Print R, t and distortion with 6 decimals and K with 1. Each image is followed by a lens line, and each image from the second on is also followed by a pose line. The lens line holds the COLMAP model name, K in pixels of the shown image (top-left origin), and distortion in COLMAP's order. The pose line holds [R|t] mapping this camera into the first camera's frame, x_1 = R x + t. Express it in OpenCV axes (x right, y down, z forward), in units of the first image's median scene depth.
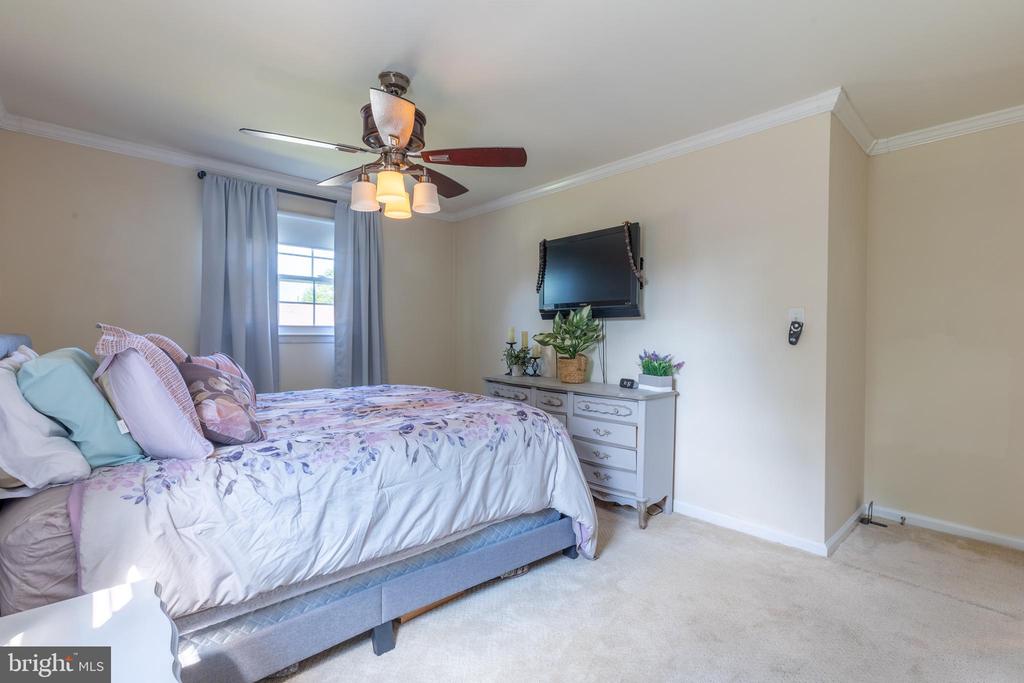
lens RADIAL K [[456.6, 0, 515.7], [0, 456.6, 342.3], [0, 0, 1]] dist [0.000112, 0.000362]
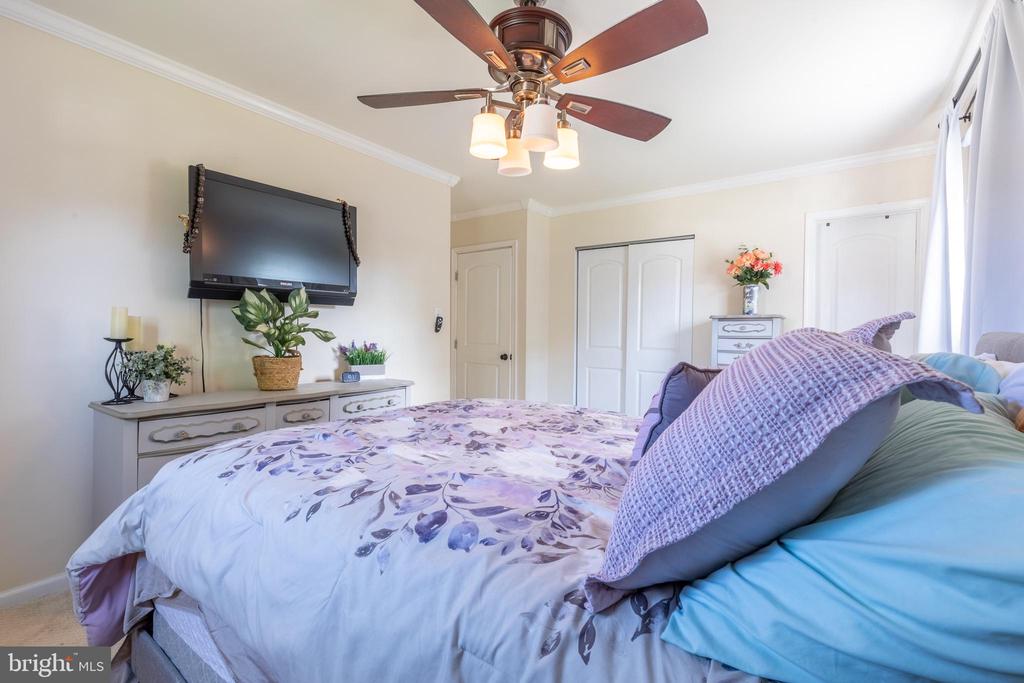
lens RADIAL K [[456.6, 0, 515.7], [0, 456.6, 342.3], [0, 0, 1]] dist [0.000112, 0.000362]
pose [[-0.205020, -0.024188, 0.978459, -0.564322], [0.022850, 0.999304, 0.029491, -0.000293], [-0.978491, 0.028404, -0.204324, 0.667221]]
